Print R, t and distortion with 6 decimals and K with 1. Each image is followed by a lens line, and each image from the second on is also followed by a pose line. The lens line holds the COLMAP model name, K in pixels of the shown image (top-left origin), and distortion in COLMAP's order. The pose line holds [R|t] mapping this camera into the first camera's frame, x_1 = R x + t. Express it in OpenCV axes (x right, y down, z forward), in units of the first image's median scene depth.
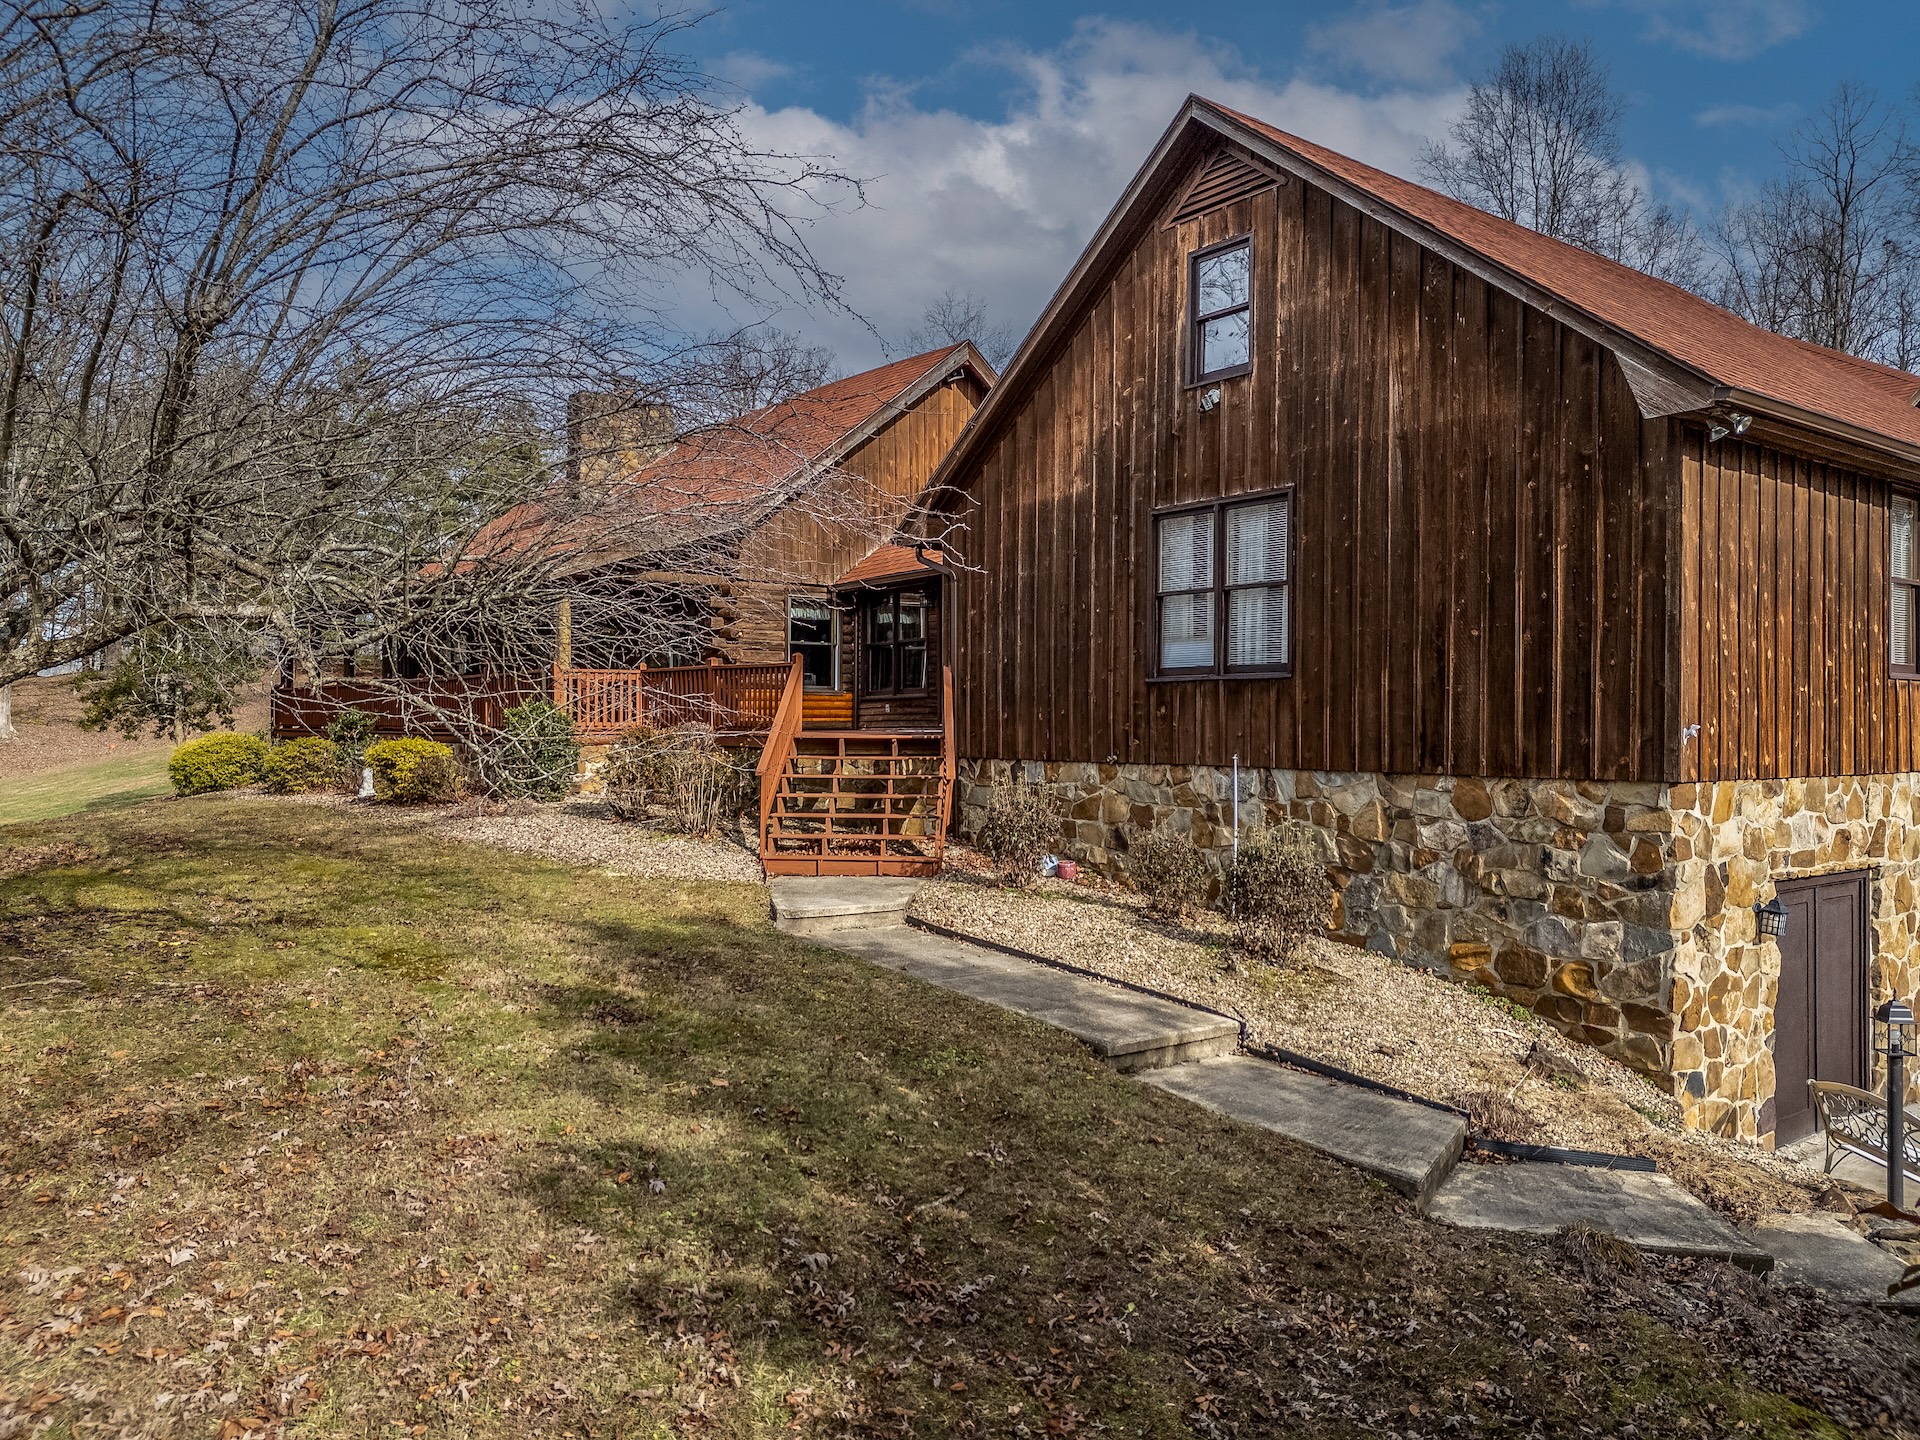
lens RADIAL K [[1417.0, 0, 965.3], [0, 1417.0, 716.0], [0, 0, 1]] dist [0.054817, -0.050067]
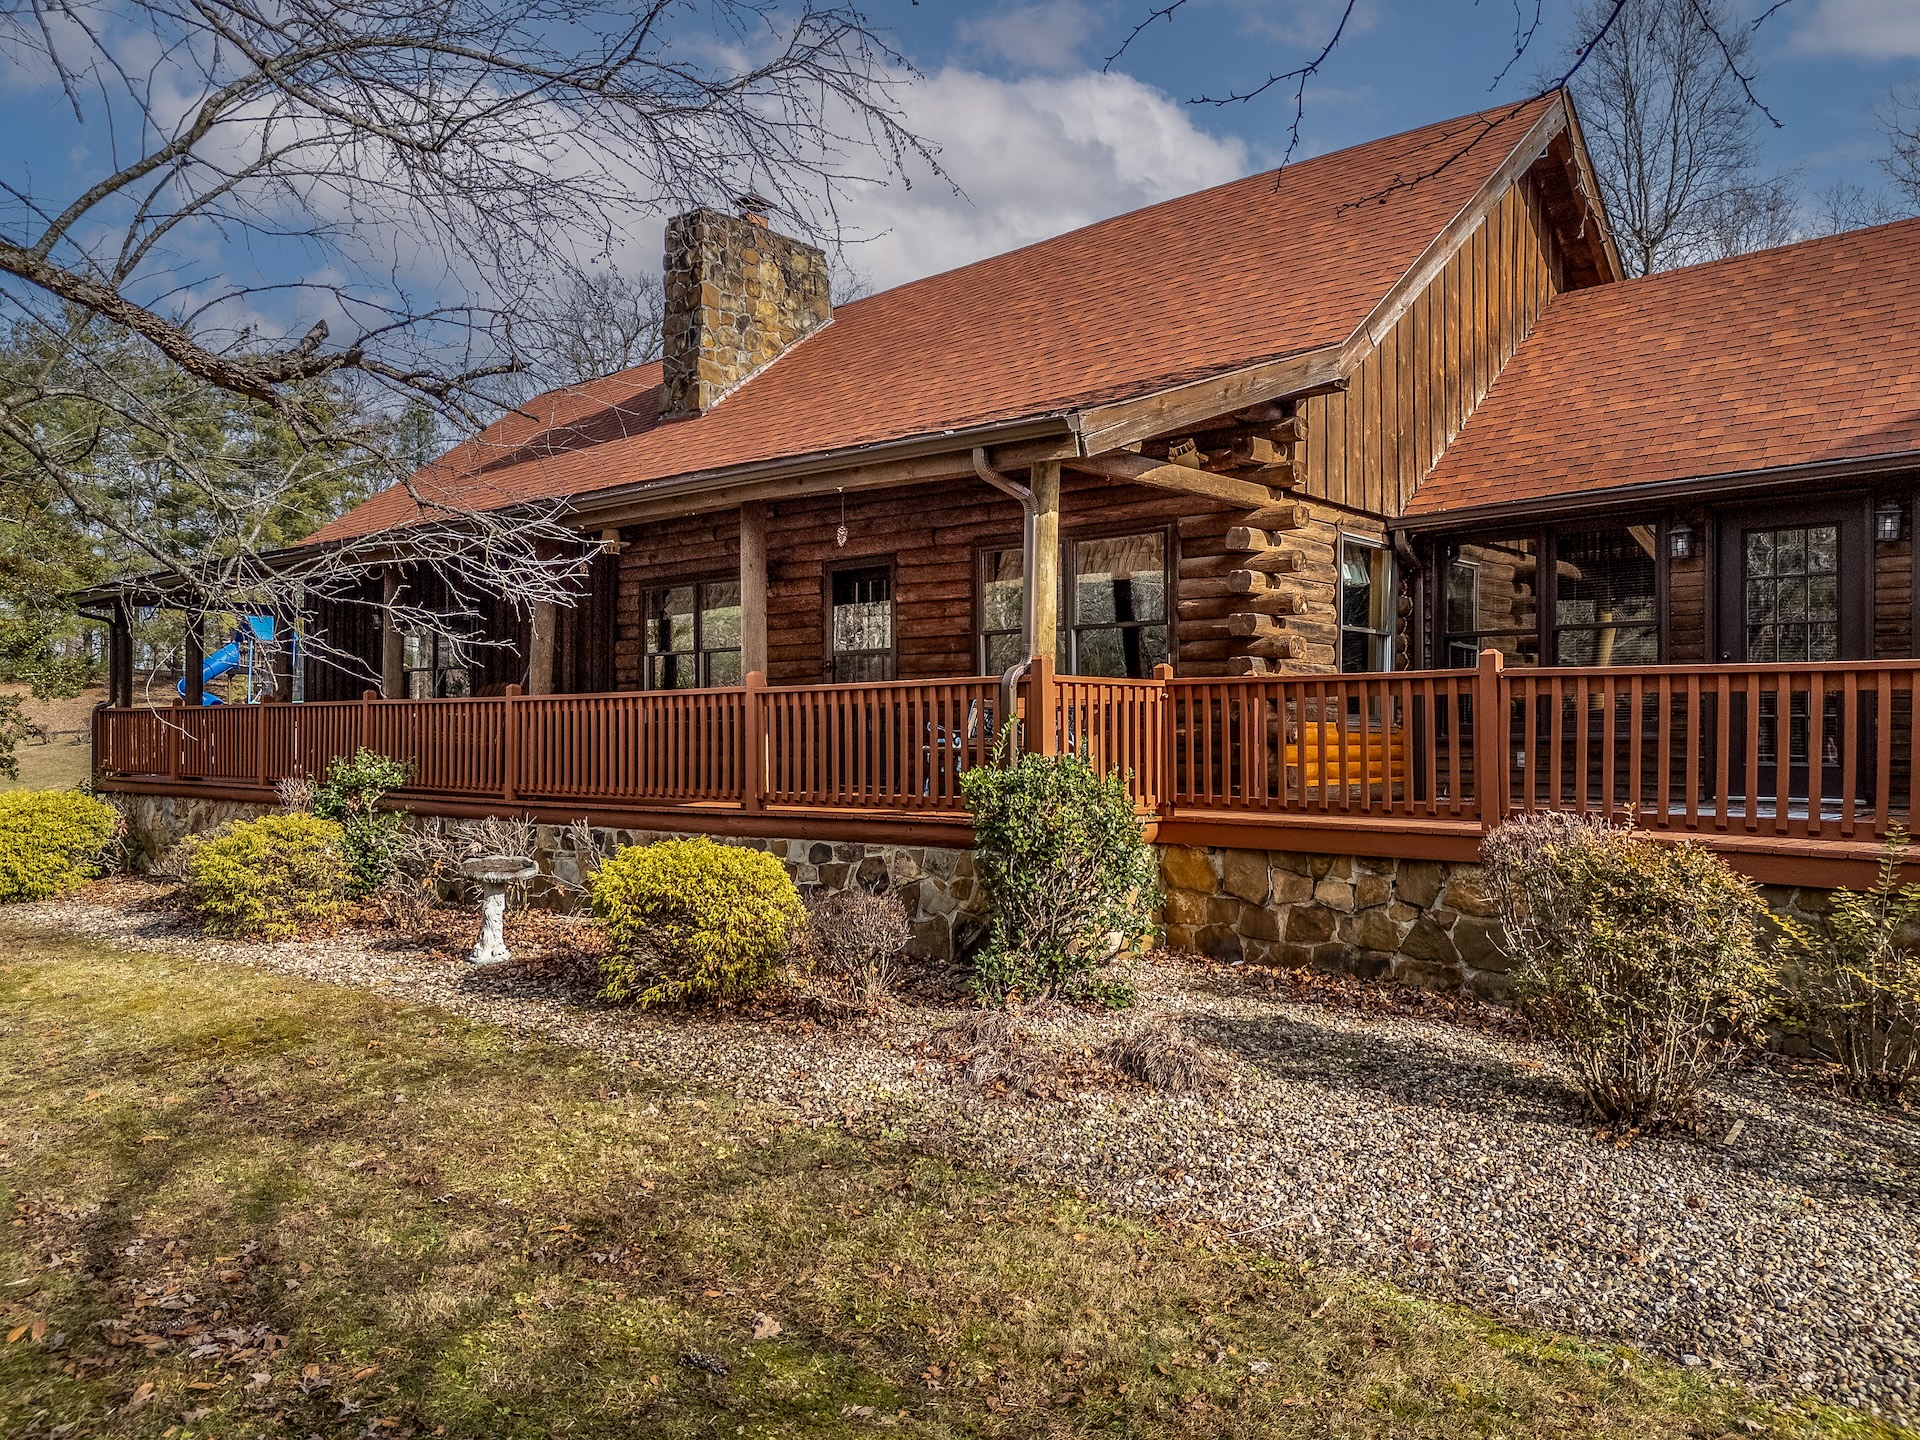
lens RADIAL K [[1417.0, 0, 945.4], [0, 1417.0, 714.1], [0, 0, 1]] dist [0.054817, -0.050067]
pose [[0.986411, 0.004796, 0.164229, -0.578807], [-0.002306, 0.999879, -0.015353, -0.021943], [-0.164283, 0.014766, 0.986303, 0.885272]]
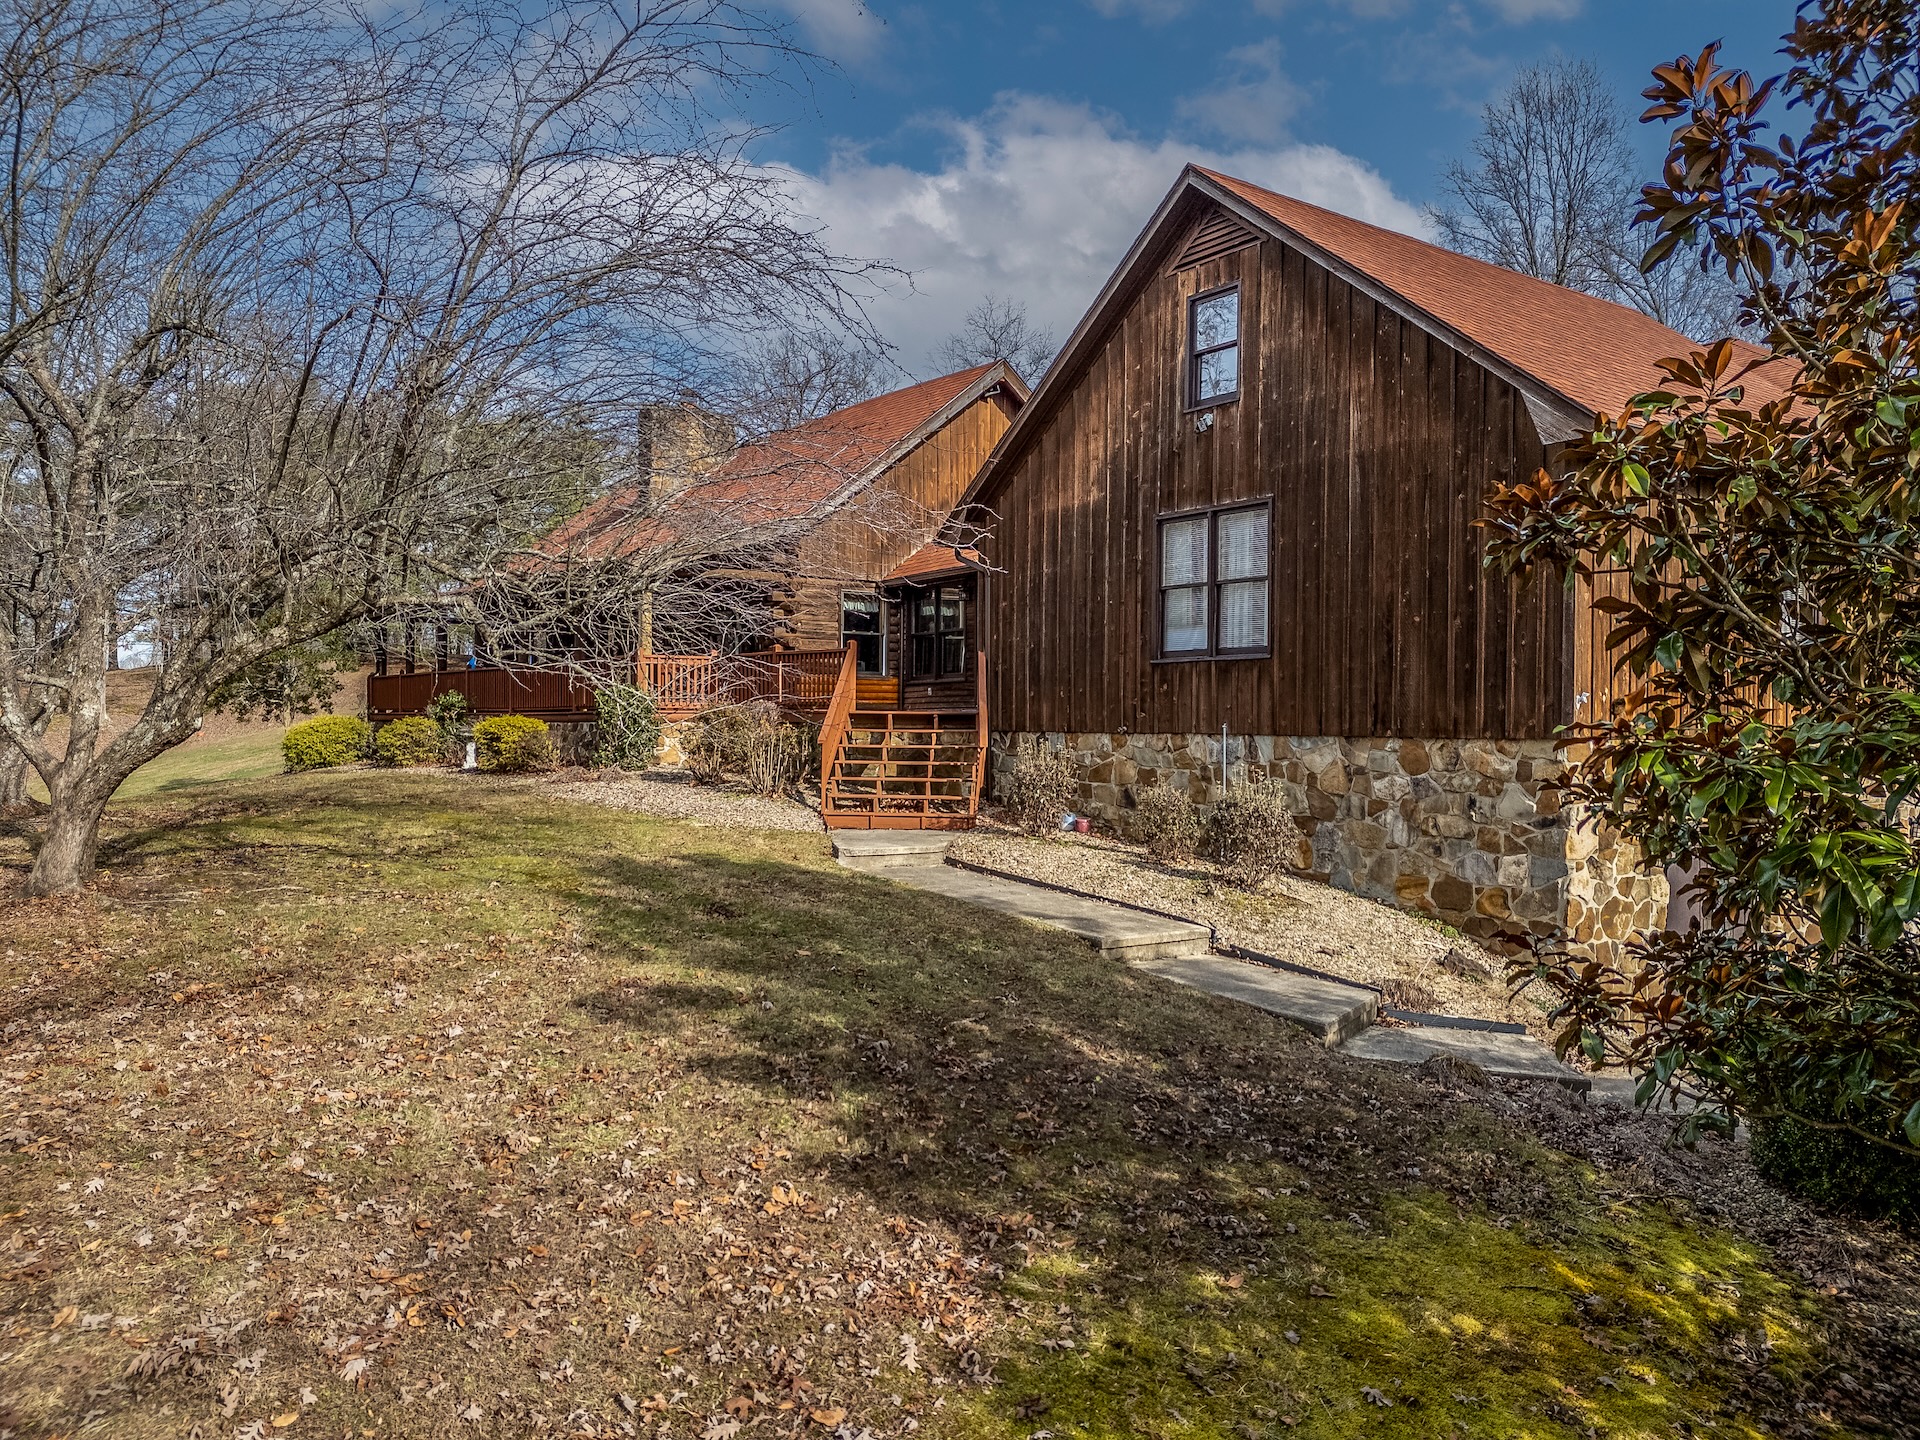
lens RADIAL K [[1417.0, 0, 960.8], [0, 1417.0, 713.5], [0, 0, 1]] dist [0.054817, -0.050067]
pose [[0.999471, 0.002230, -0.032445, 0.009747], [-0.002209, 0.999997, 0.000680, 0.018719], [0.032447, -0.000608, 0.999473, -0.189160]]
